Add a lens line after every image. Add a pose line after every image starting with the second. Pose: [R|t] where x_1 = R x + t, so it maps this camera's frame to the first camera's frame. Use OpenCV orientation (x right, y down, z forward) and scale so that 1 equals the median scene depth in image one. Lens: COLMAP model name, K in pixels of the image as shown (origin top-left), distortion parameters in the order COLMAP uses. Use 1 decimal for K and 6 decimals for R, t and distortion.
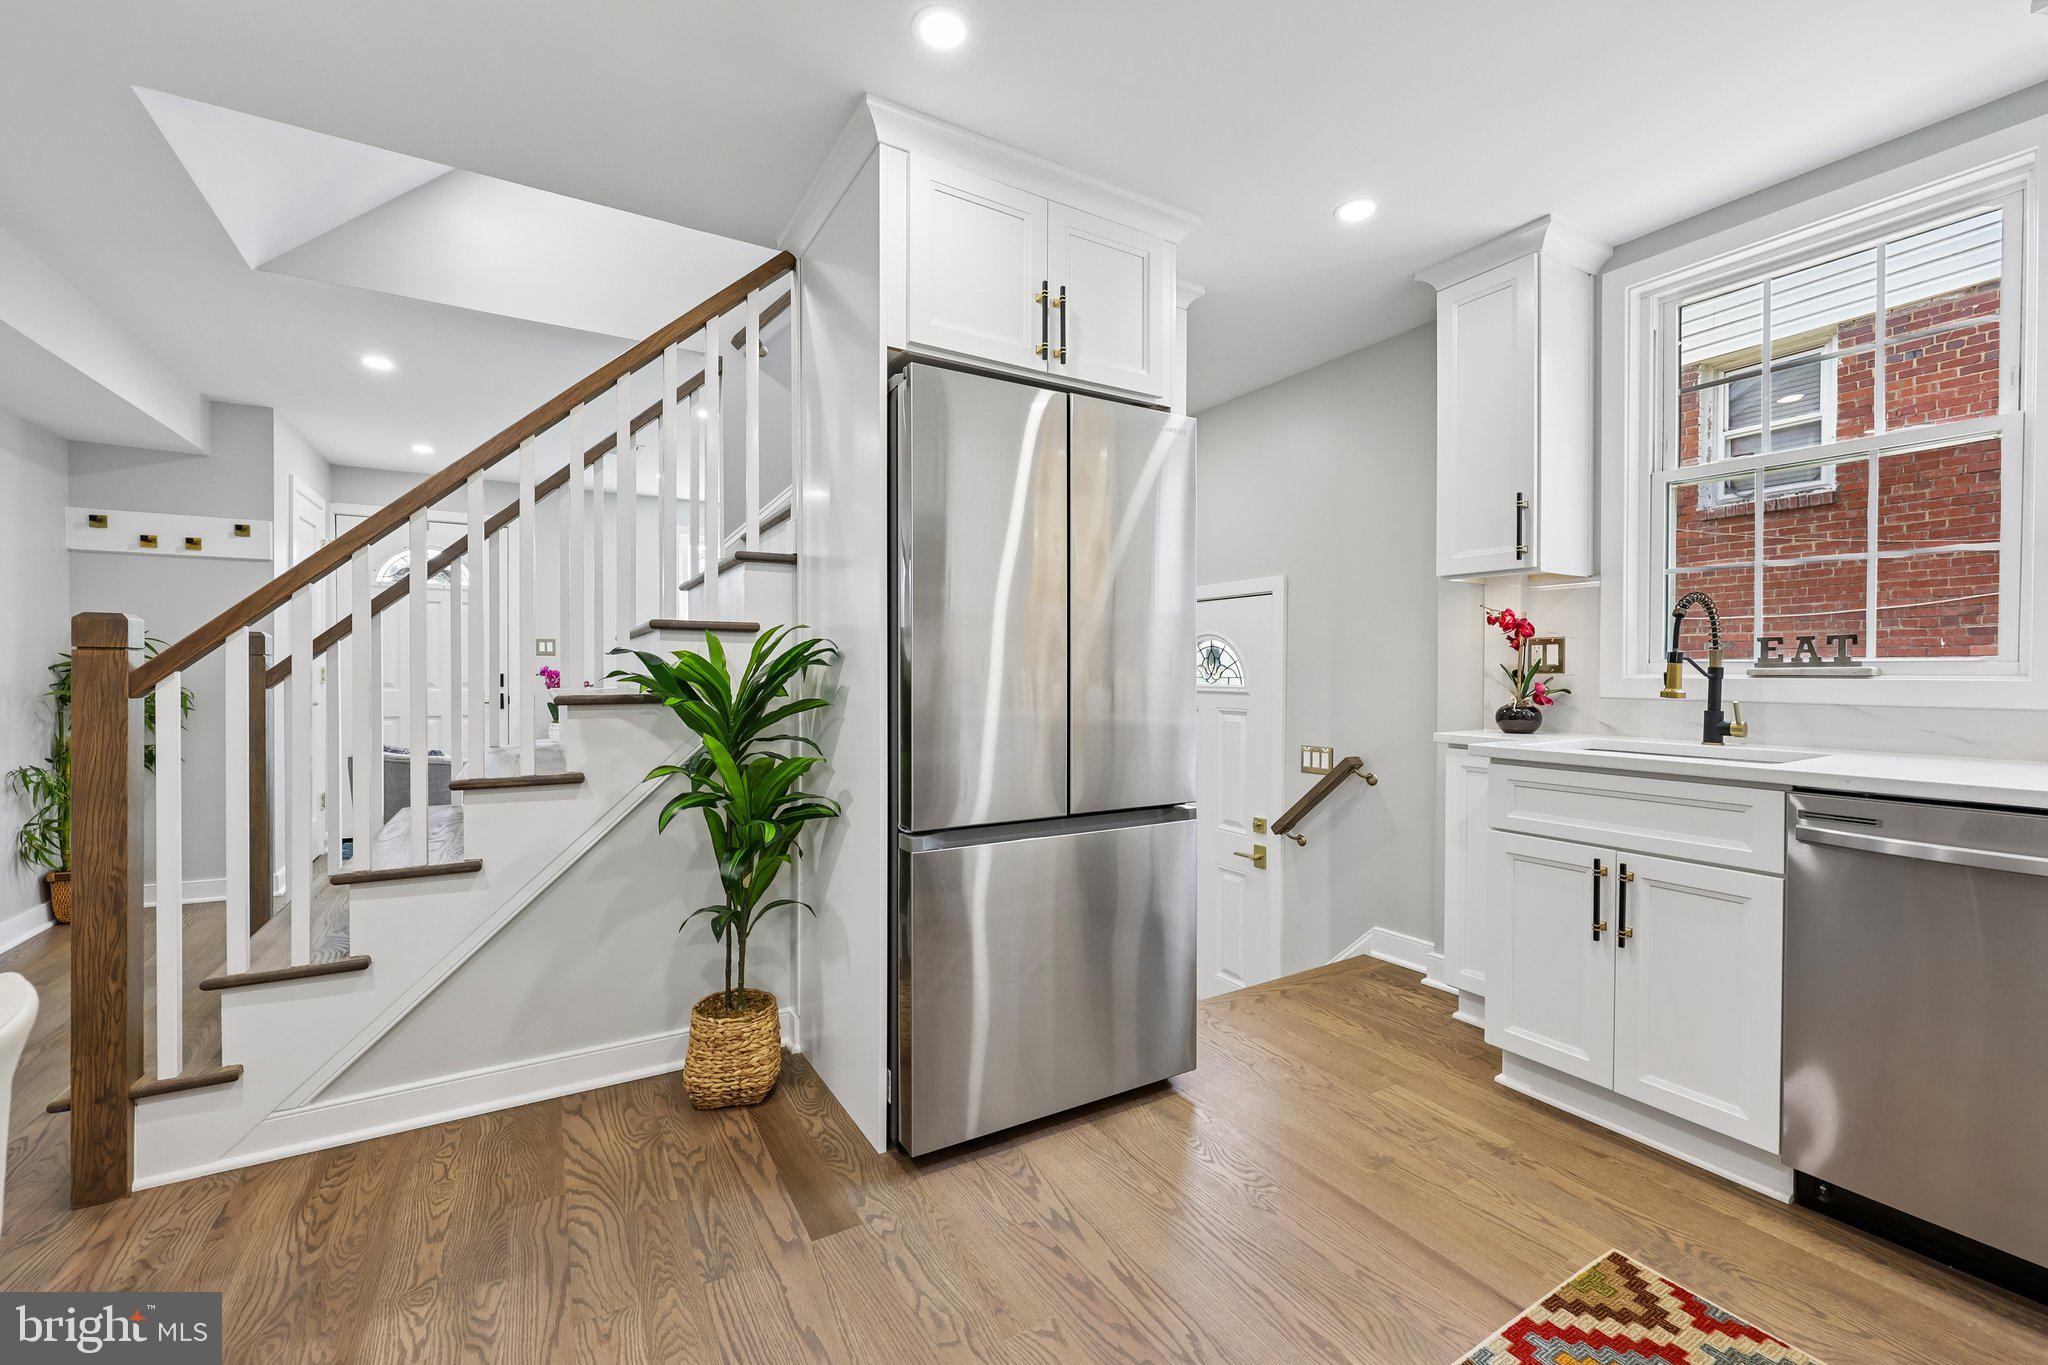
lens RADIAL K [[838.9, 0, 1024.0], [0, 838.9, 682.5], [0, 0, 1]] dist [0.001014, 0.000262]
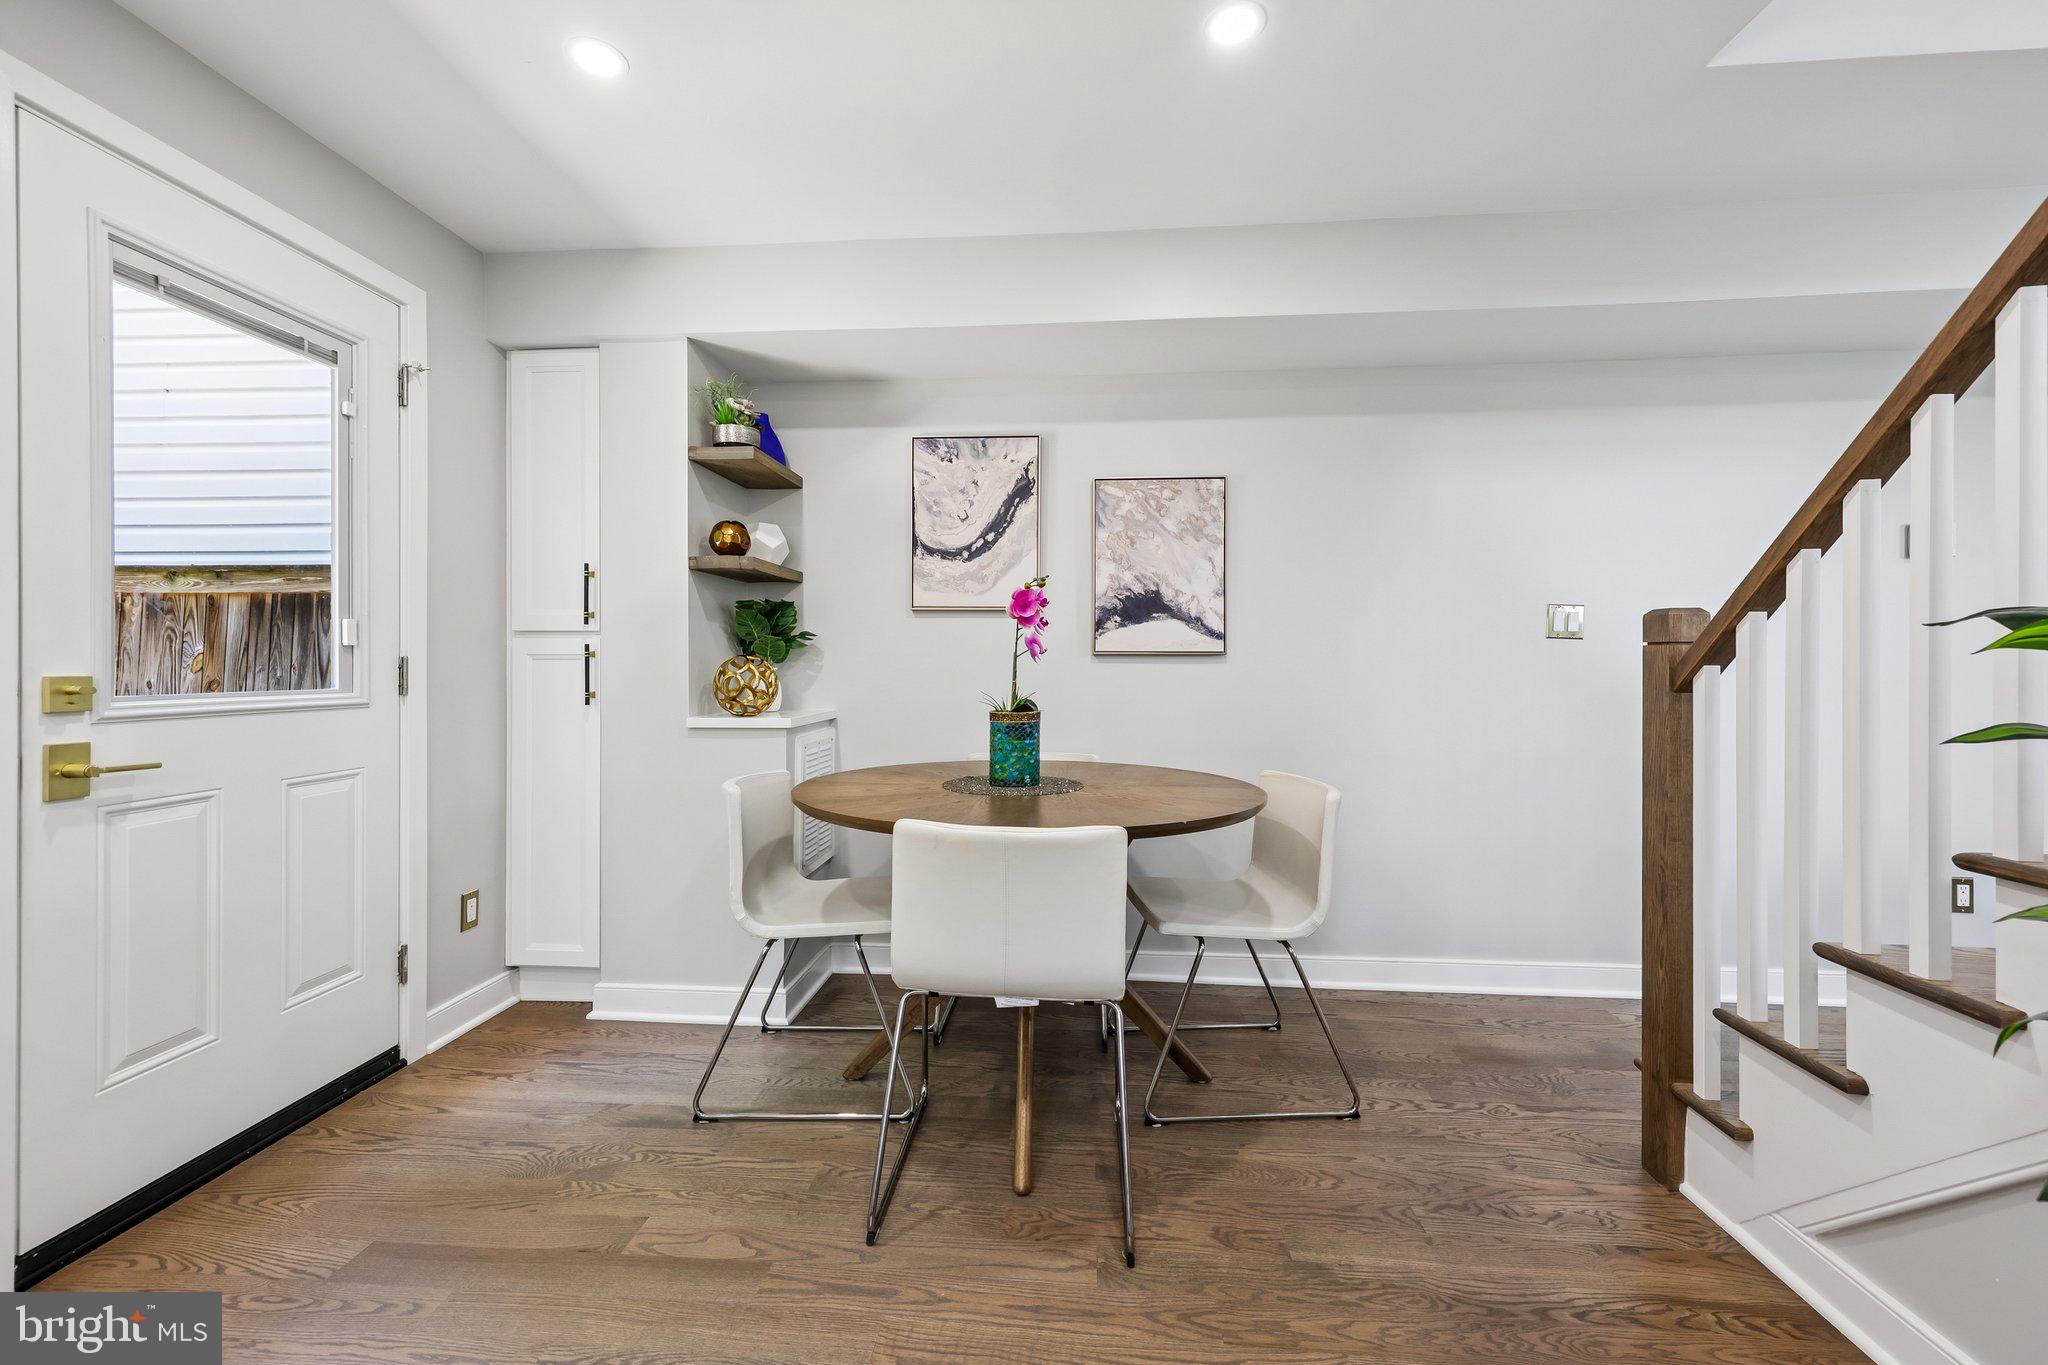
lens RADIAL K [[826.1, 0, 1016.4], [0, 826.1, 669.0], [0, 0, 1]] dist [-0.000627, 0.000342]
pose [[-0.577045, -0.003017, -0.816707, 0.165346], [-0.014168, 0.999880, 0.006316, -0.003532], [0.816590, 0.015216, -0.577018, 0.807072]]
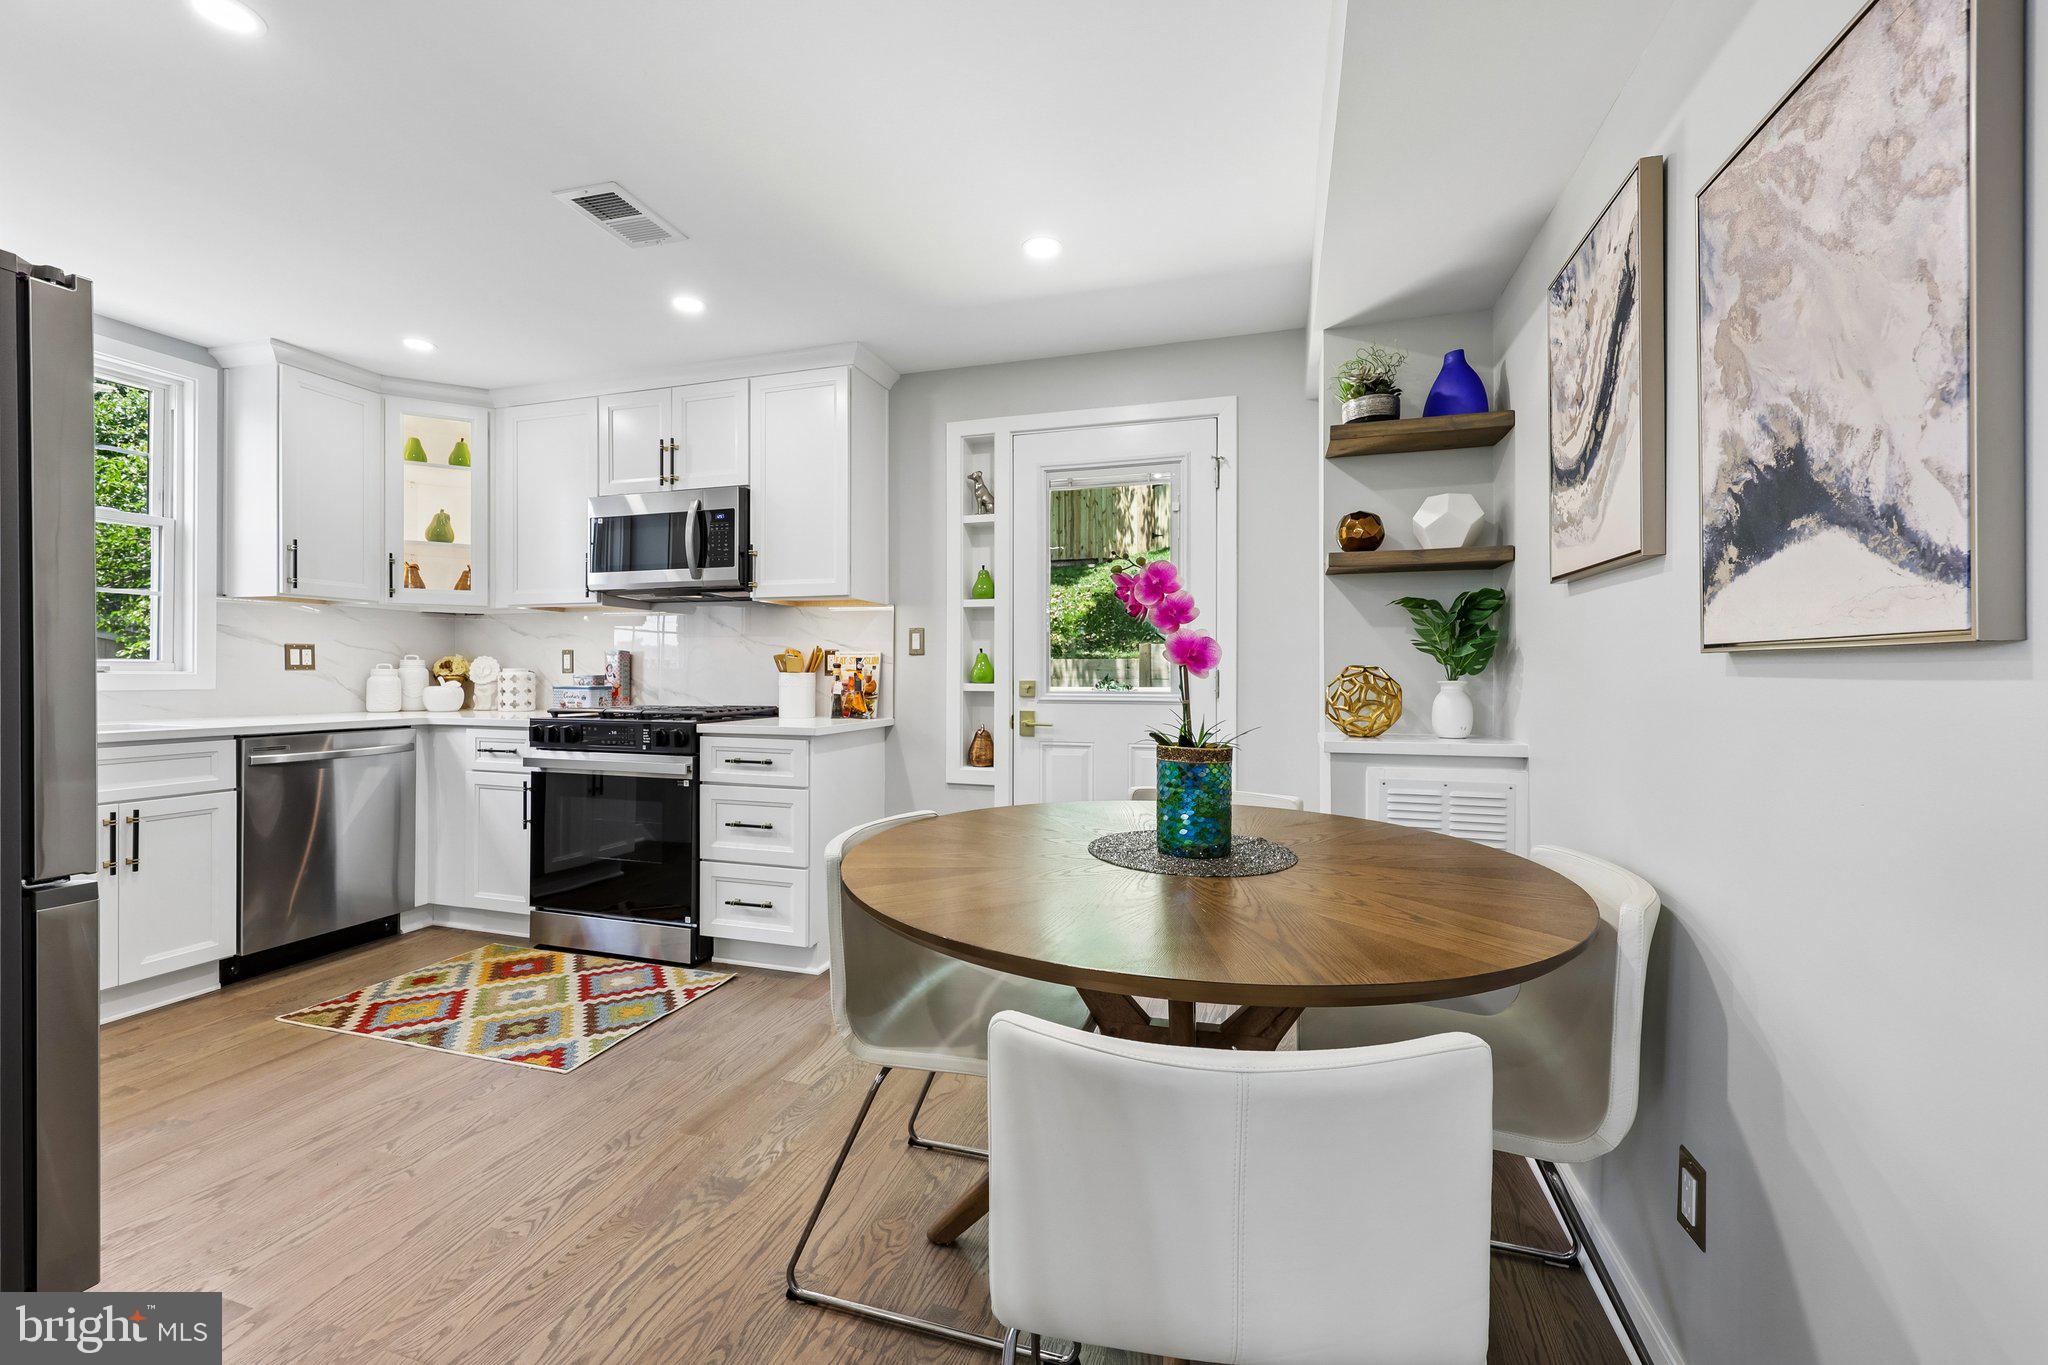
lens RADIAL K [[826.1, 0, 1016.4], [0, 826.1, 669.0], [0, 0, 1]] dist [-0.000627, 0.000342]
pose [[-0.665616, -0.003265, 0.746287, -1.197264], [0.004402, 0.999956, 0.008301, -0.017498], [-0.746281, 0.008810, -0.665572, 0.798007]]
